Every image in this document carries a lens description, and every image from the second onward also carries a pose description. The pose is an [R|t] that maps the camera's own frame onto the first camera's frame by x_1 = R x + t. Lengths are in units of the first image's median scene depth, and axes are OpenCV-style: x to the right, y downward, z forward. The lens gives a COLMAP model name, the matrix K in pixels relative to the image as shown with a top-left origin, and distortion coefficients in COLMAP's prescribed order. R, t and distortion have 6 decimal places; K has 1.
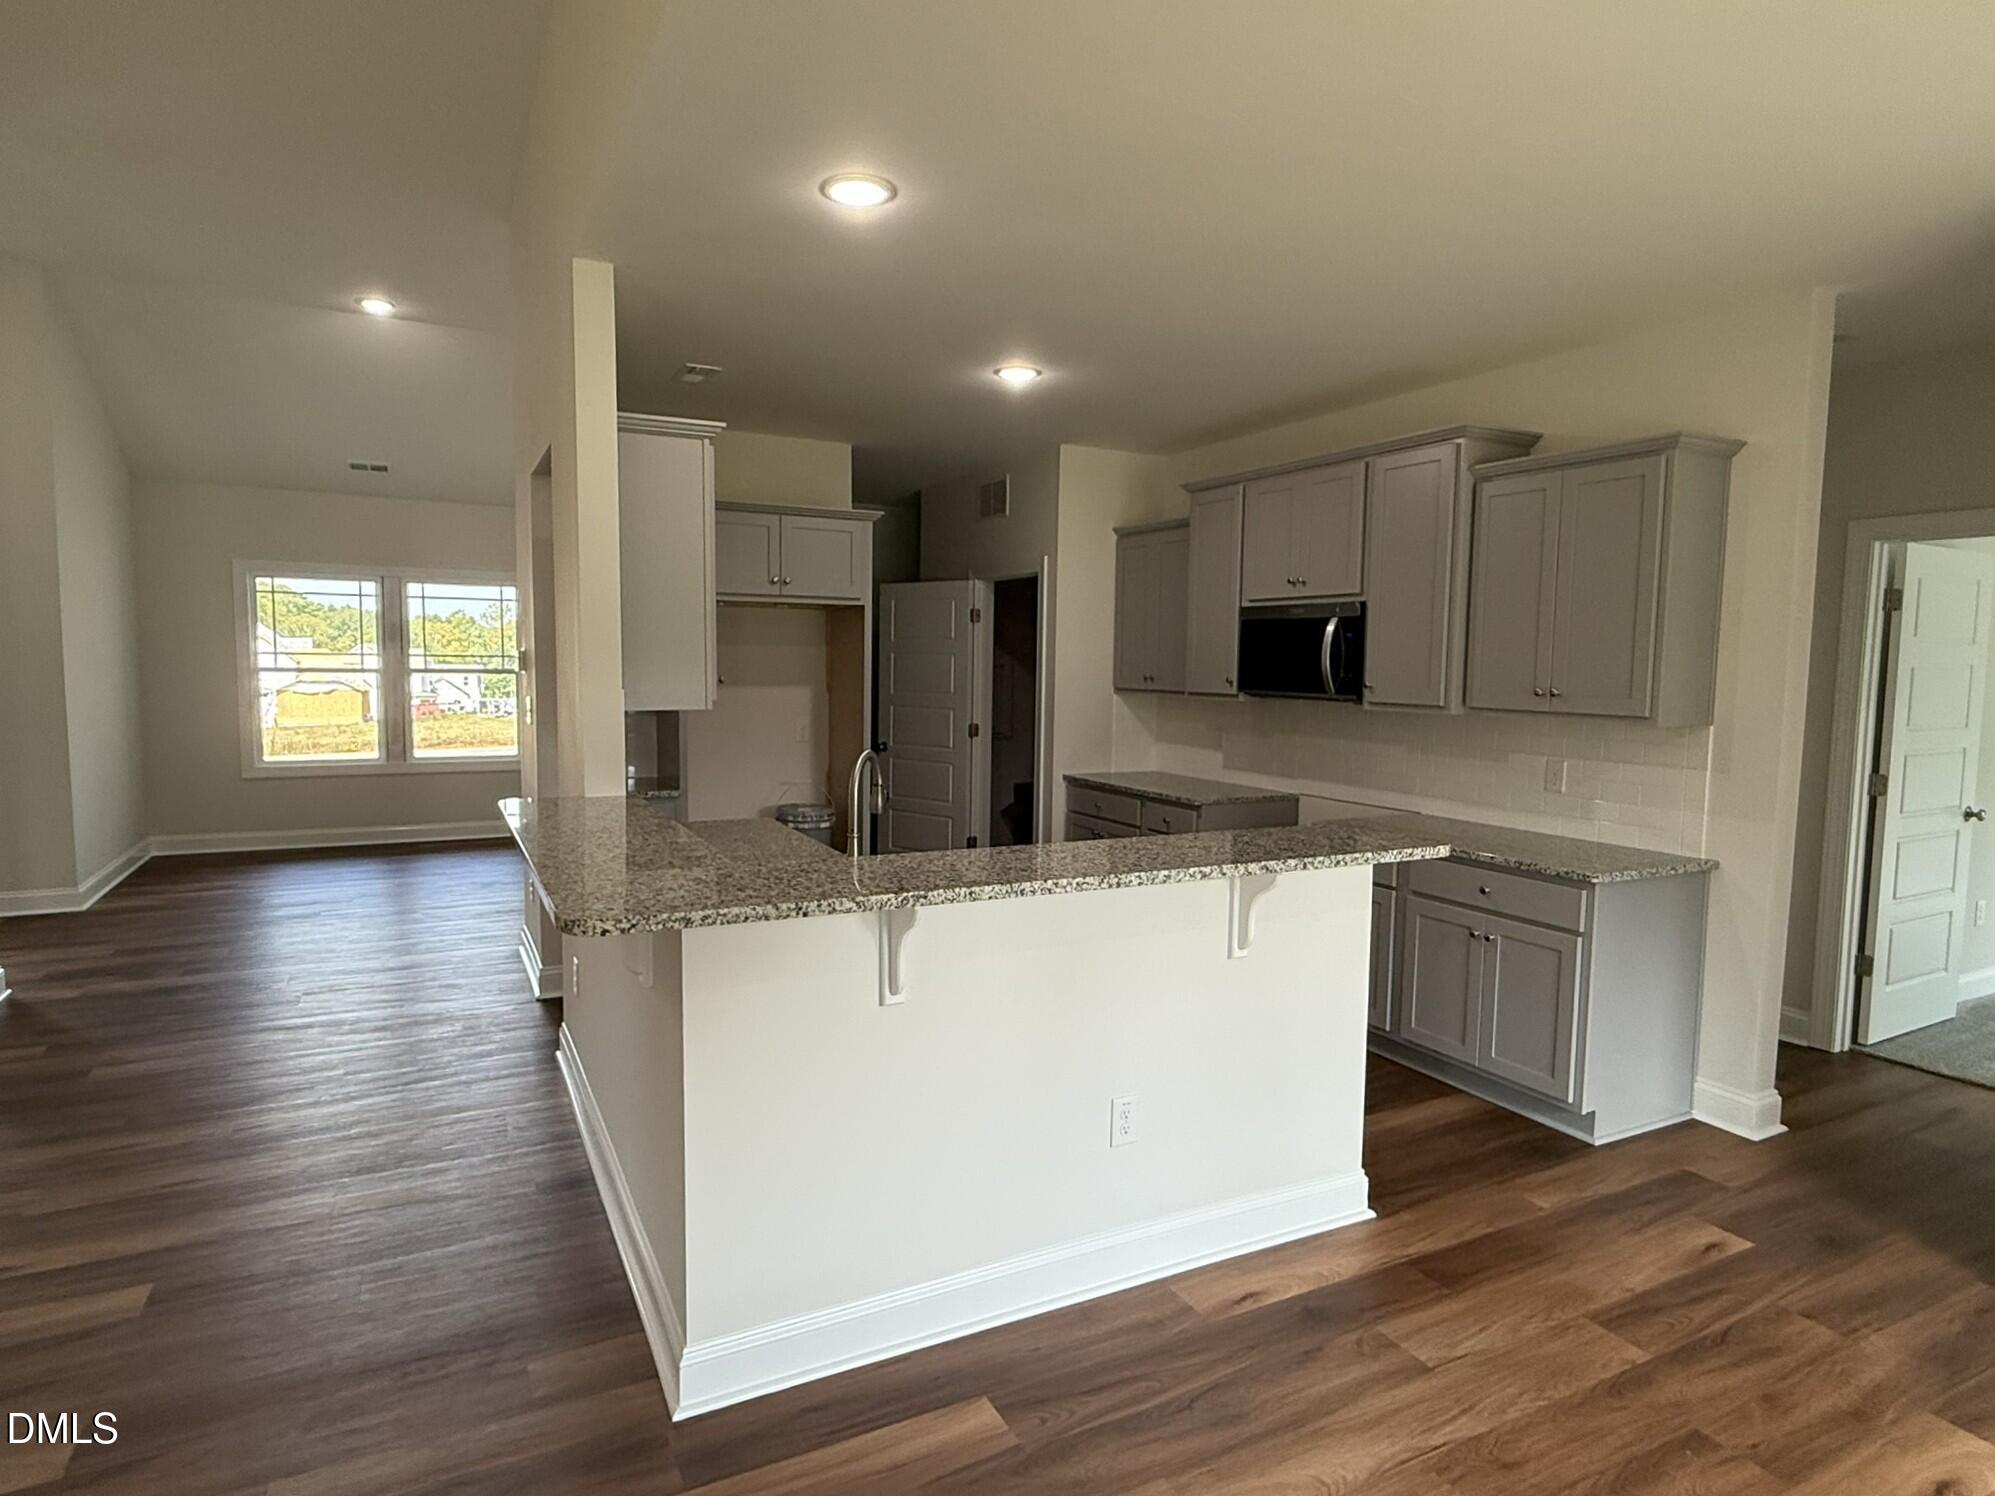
lens RADIAL K [[1097.2, 0, 997.5], [0, 1097.2, 748.0], [0, 0, 1]] dist [0.000387, -0.000282]
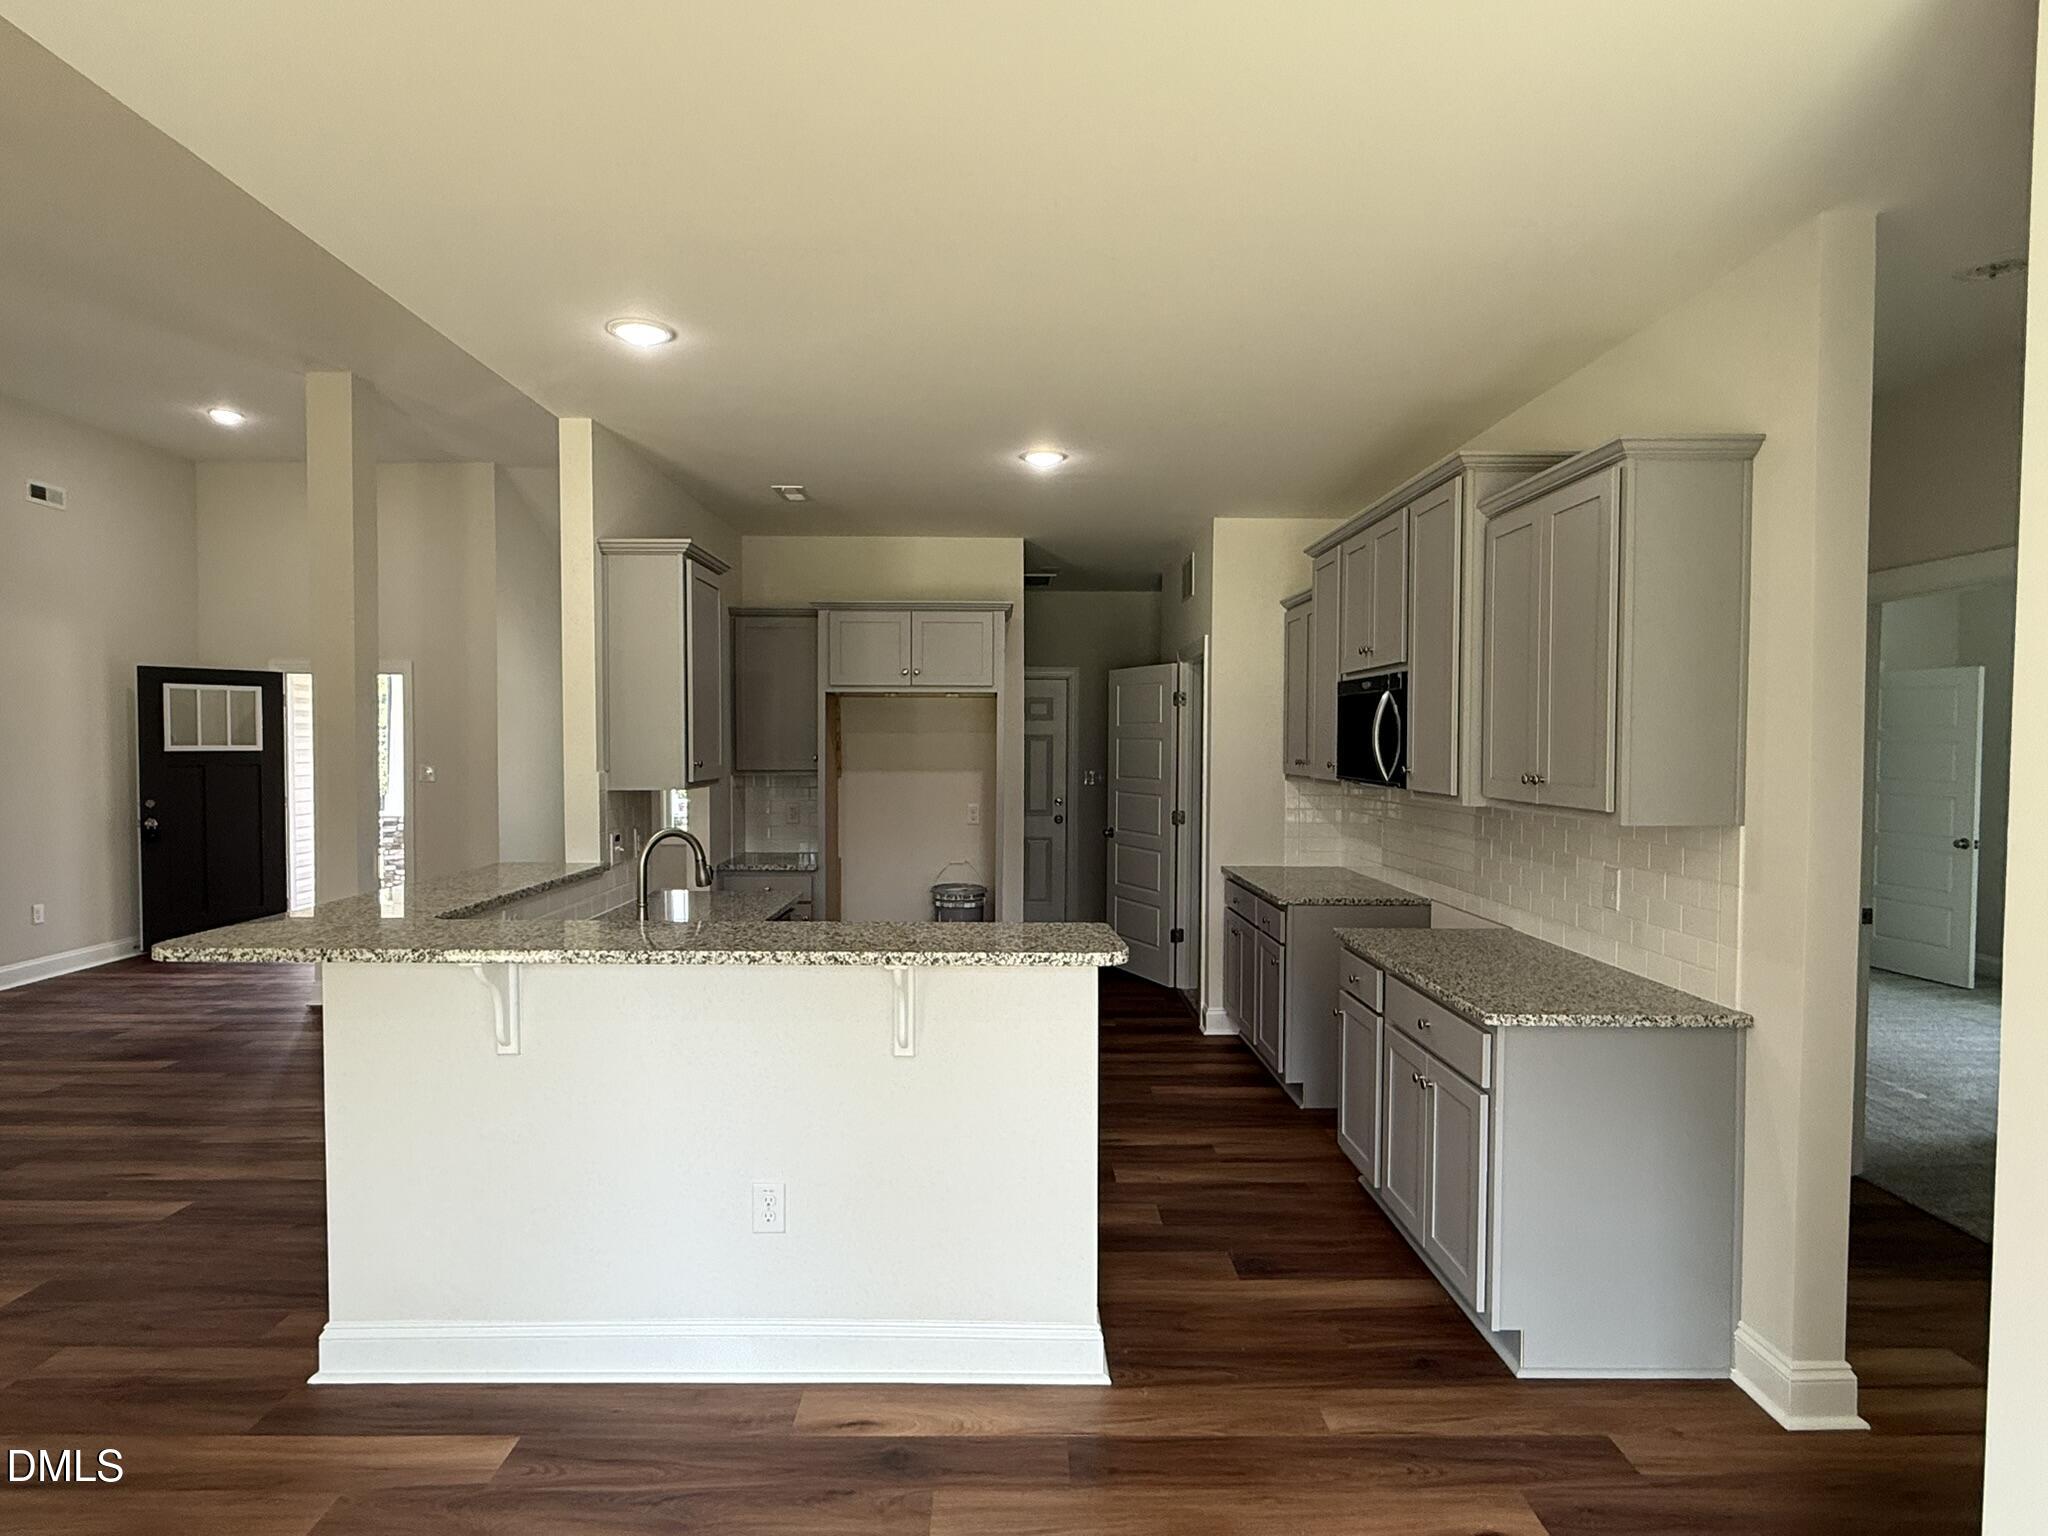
lens RADIAL K [[1099.3, 0, 1017.2], [0, 1099.3, 772.4], [0, 0, 1]] dist [-0.002284, 0.000313]
pose [[0.896281, 0.002351, -0.443481, 0.618348], [-0.027711, 0.998329, -0.050712, -0.006272], [0.442621, 0.057741, 0.894848, 0.157800]]
